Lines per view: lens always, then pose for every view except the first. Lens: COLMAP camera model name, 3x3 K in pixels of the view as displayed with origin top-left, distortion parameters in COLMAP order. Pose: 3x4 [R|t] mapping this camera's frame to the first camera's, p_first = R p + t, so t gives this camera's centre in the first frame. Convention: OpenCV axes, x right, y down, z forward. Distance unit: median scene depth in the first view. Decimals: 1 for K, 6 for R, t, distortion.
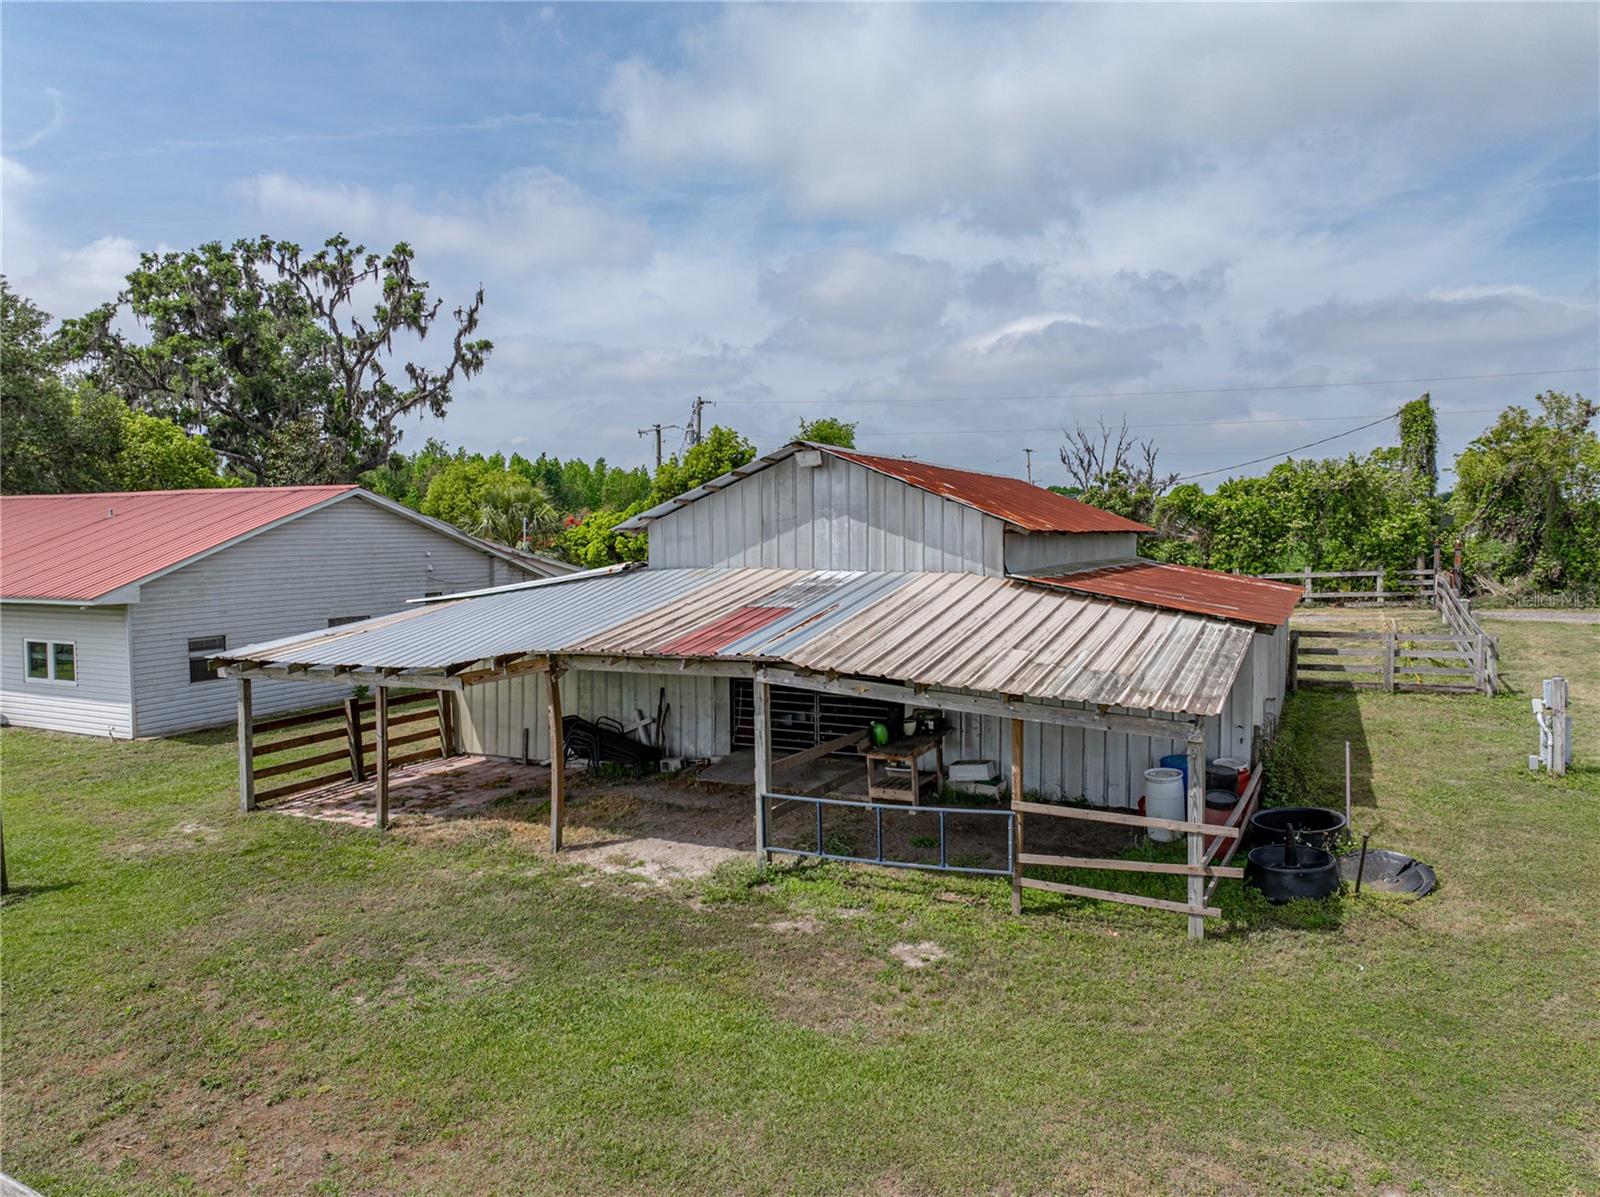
lens RADIAL K [[1117.0, 0, 800.0], [0, 1117.0, 598.5], [0, 0, 1]] dist [-0.024927, 0.004639]
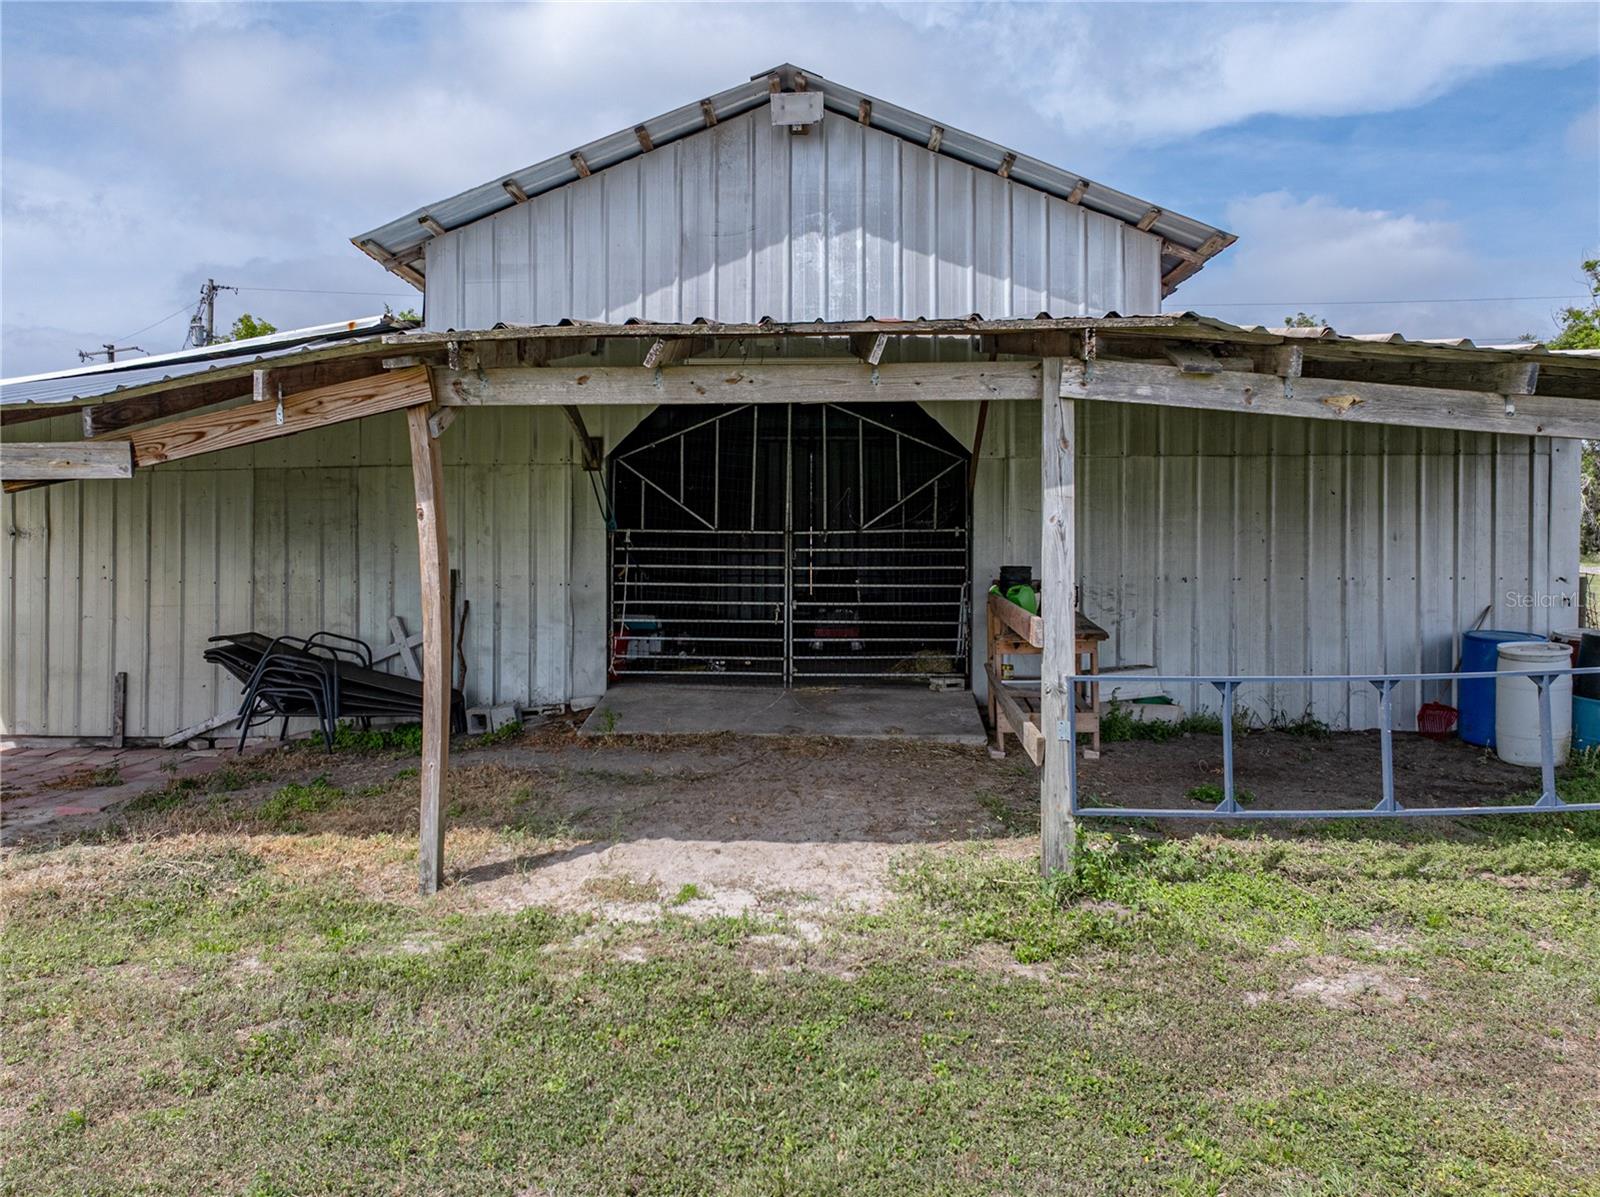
lens RADIAL K [[1294.1, 0, 799.4], [0, 1294.1, 550.7], [0, 0, 1]] dist [-0.017146, -0.004200]
pose [[0.920594, 0.007294, 0.390454, -0.224758], [0.012747, 0.998732, -0.048710, 0.110172], [-0.390314, 0.049819, 0.919333, 0.440799]]
